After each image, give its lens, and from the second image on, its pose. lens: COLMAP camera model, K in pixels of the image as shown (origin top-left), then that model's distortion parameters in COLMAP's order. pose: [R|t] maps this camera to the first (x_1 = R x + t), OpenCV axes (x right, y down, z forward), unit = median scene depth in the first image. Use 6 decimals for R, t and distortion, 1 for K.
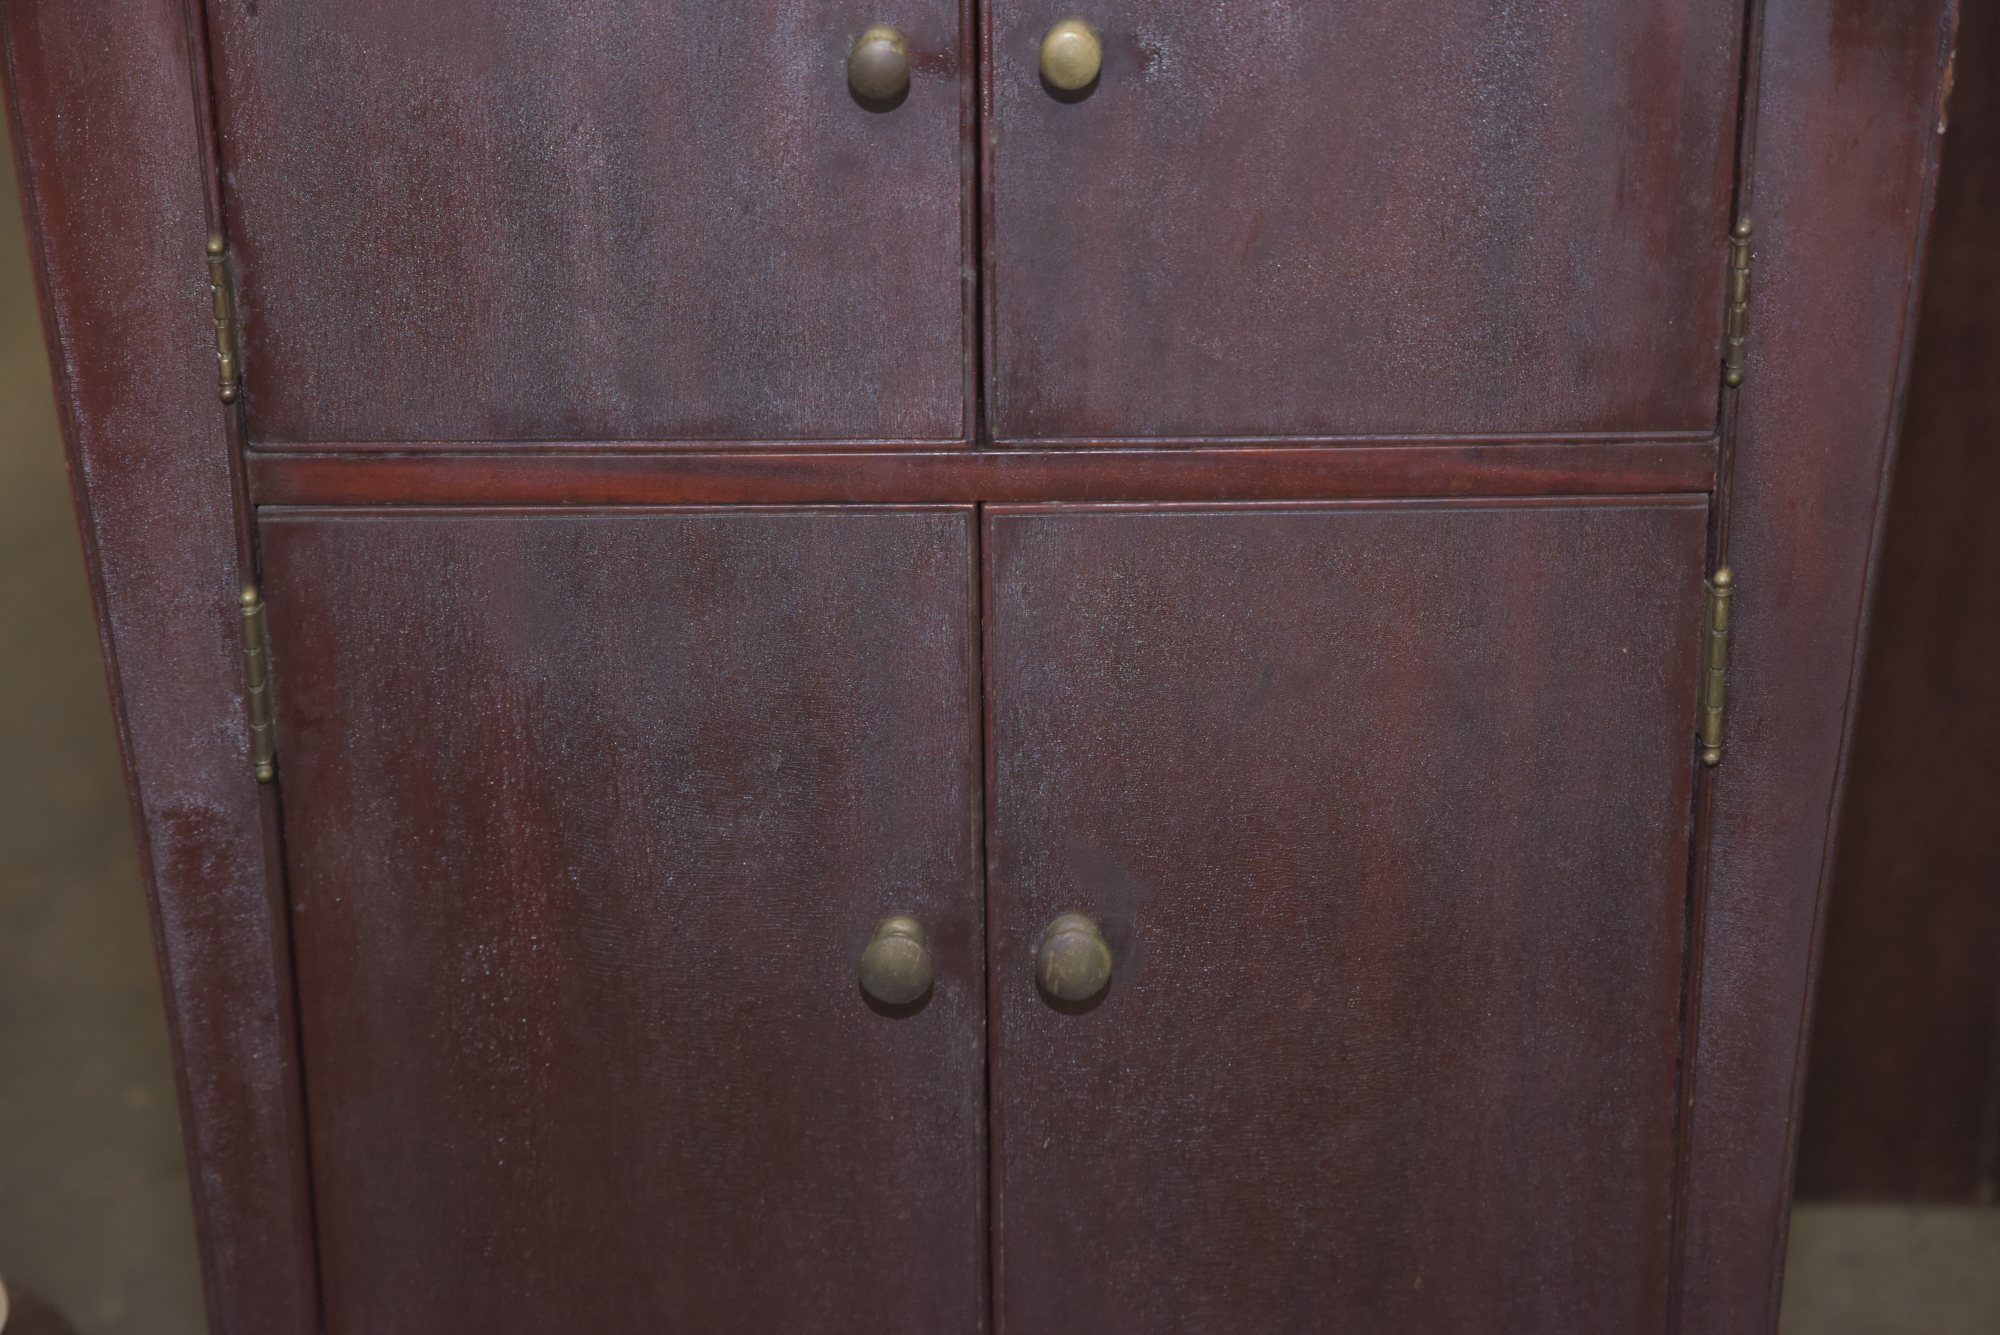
lens RADIAL K [[3568.3, 0, 985.6], [0, 3568.3, 652.1], [0, 0, 1]] dist [0.159789, 0.000000]
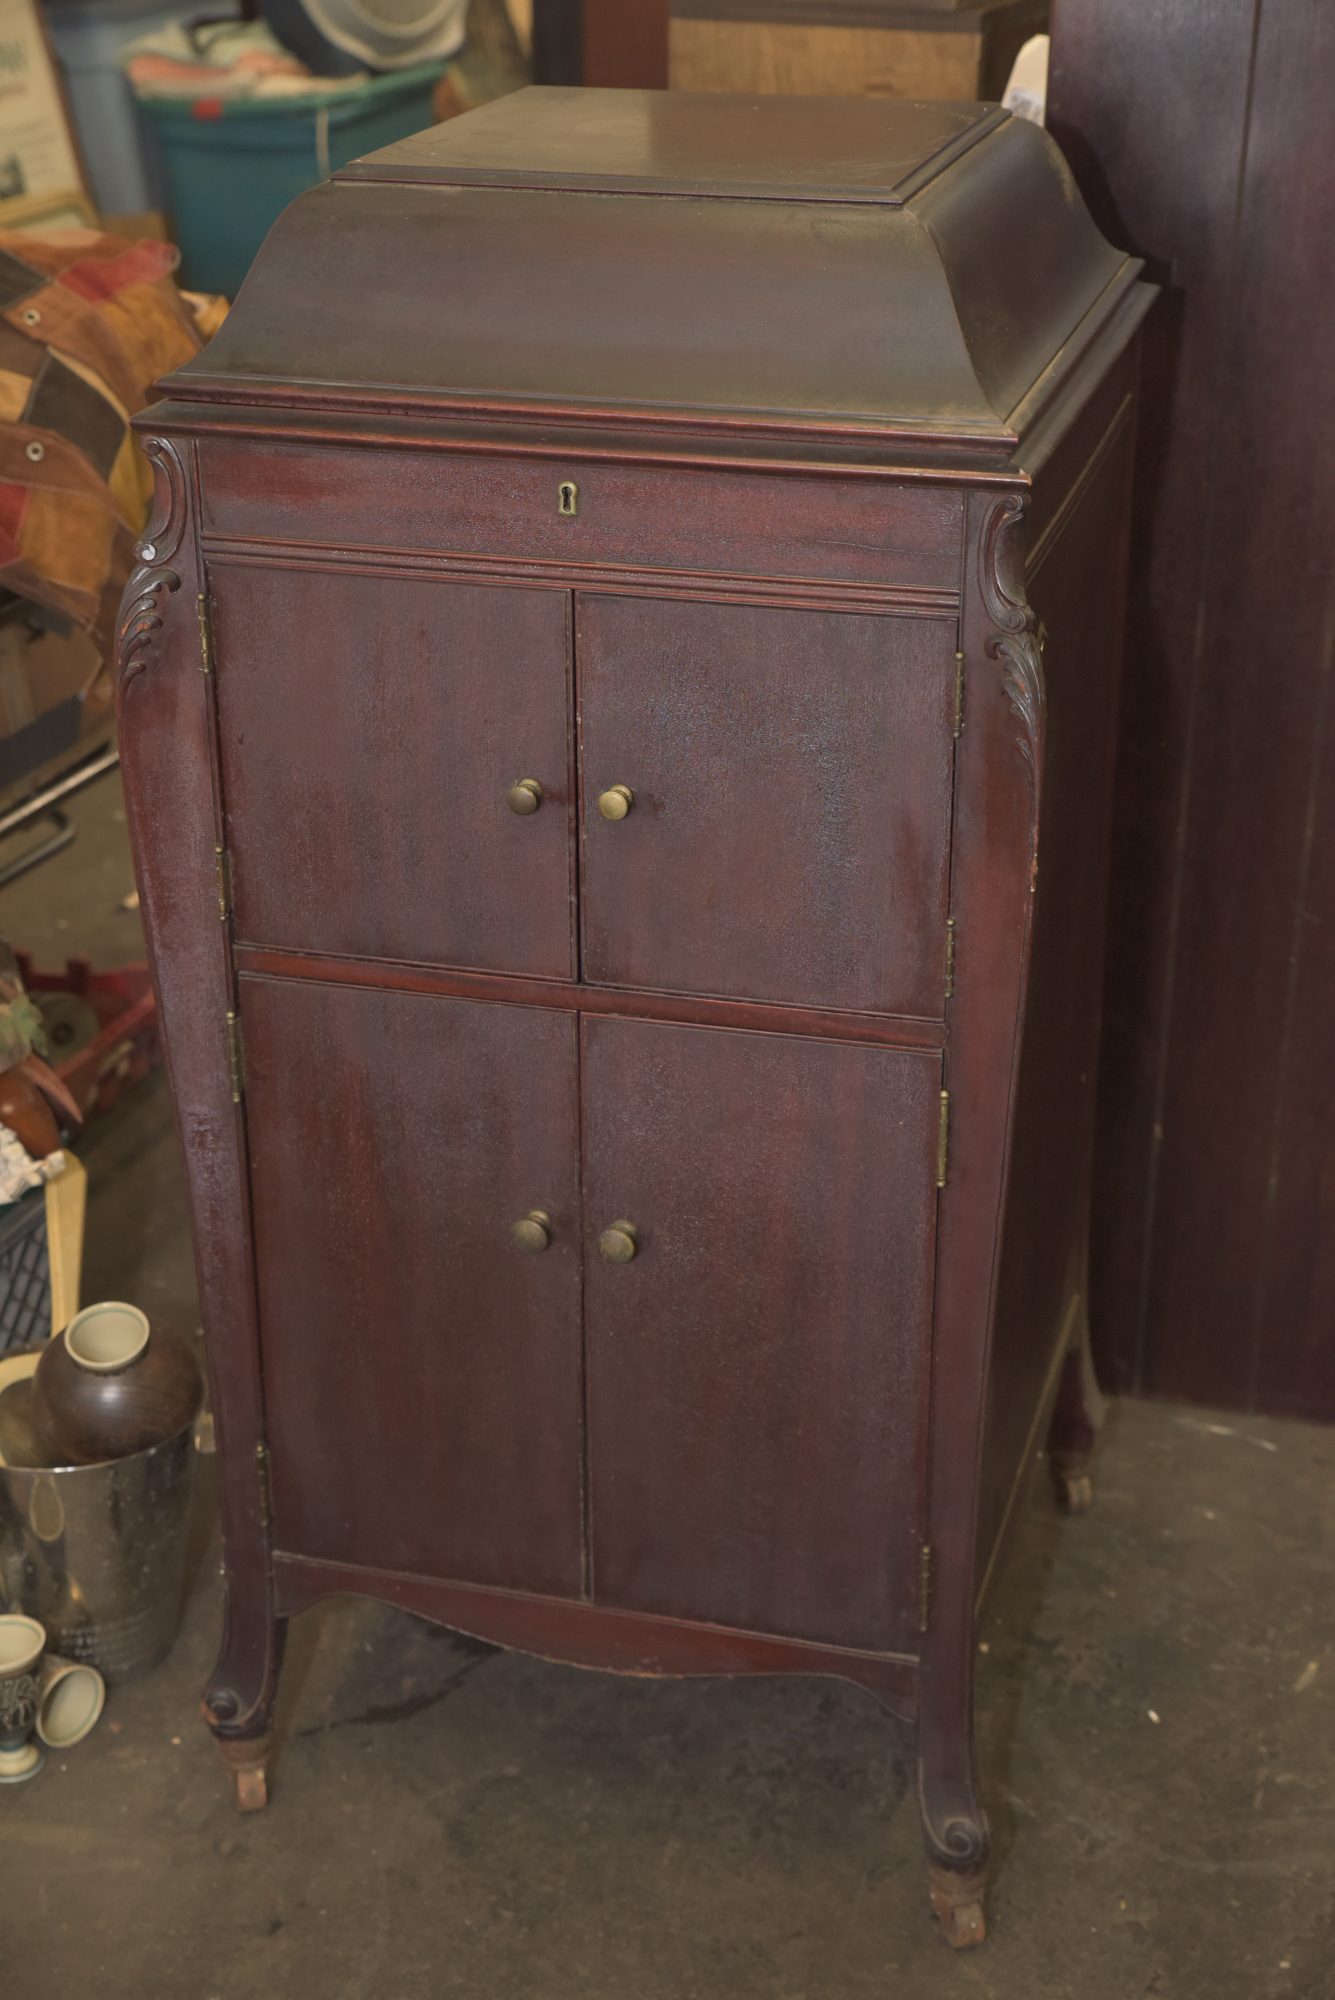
lens RADIAL K [[2903.7, 0, 663.6], [0, 2903.7, 1021.5], [0, 0, 1]] dist [0.087145, 0.000000]
pose [[0.966182, 0.115695, -0.230450, 0.403406], [-0.100895, 0.992063, 0.075045, -0.156851], [0.237303, -0.049256, 0.970186, -0.528946]]
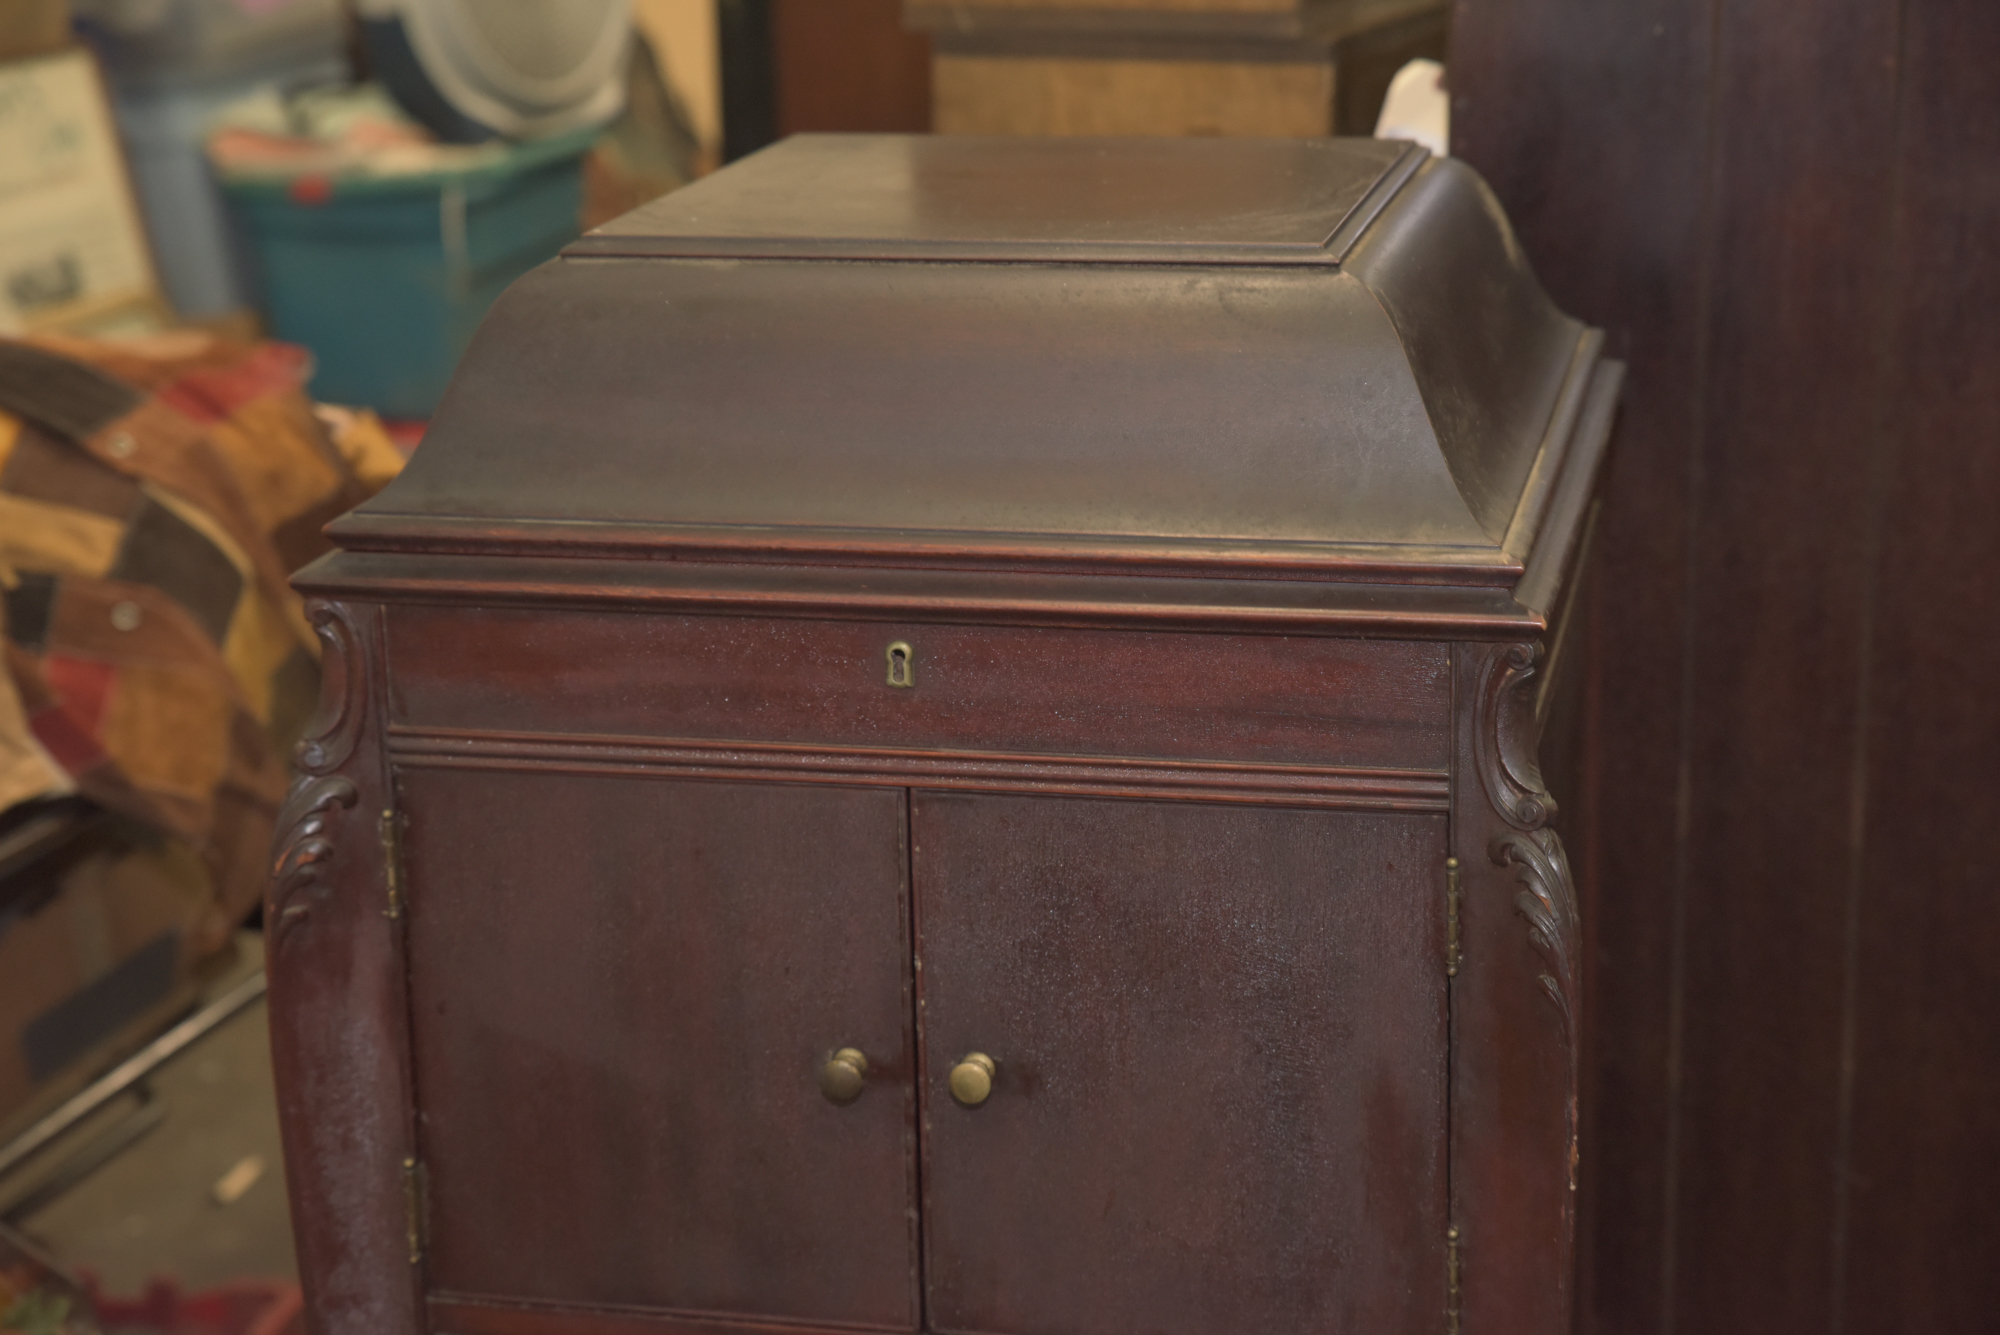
lens RADIAL K [[3568.3, 0, 980.0], [0, 3568.3, 667.5], [0, 0, 1]] dist [0.159789, 0.000000]
pose [[0.977060, 0.045332, -0.208084, 0.291757], [-0.066056, 0.993402, -0.093752, -0.180875], [0.202461, 0.105346, 0.973608, -0.377092]]
